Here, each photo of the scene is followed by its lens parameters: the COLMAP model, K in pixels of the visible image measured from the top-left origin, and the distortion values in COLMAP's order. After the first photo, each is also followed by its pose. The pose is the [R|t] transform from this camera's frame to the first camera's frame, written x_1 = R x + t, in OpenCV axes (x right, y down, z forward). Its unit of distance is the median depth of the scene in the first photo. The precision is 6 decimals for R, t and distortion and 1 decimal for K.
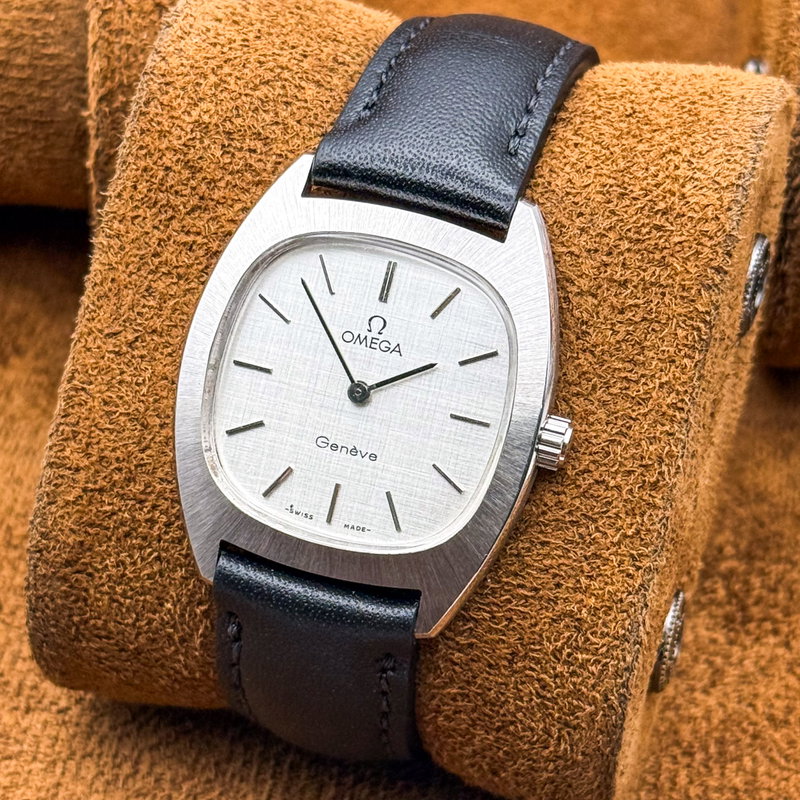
lens RADIAL K [[2670.1, 0, 398.3], [0, 2670.1, 419.4], [0, 0, 1]] dist [-0.023264, -0.387927]
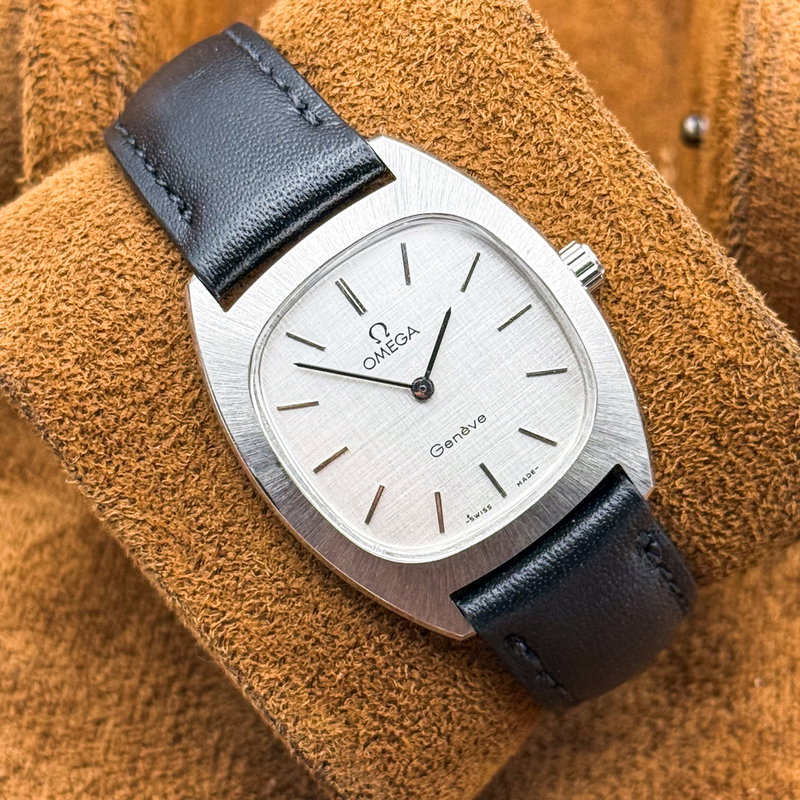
lens RADIAL K [[2670.1, 0, 398.3], [0, 2670.1, 419.4], [0, 0, 1]] dist [-0.023264, -0.387927]
pose [[0.601752, -0.774964, 0.193197, -0.215236], [0.779214, 0.622732, 0.070921, -0.078489], [-0.175271, 0.107865, 0.978594, 0.040863]]
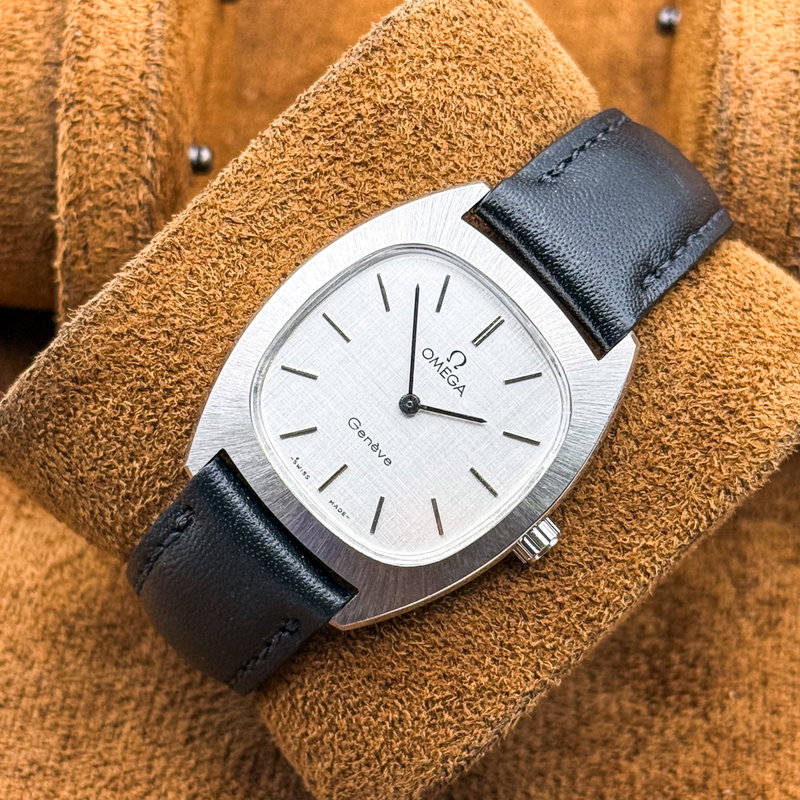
lens RADIAL K [[2670.1, 0, 398.3], [0, 2670.1, 419.4], [0, 0, 1]] dist [-0.023264, -0.387927]
pose [[0.833550, 0.530671, 0.153569, -0.176787], [-0.540446, 0.840927, 0.027571, -0.031515], [-0.114509, -0.105977, 0.987753, -0.055683]]
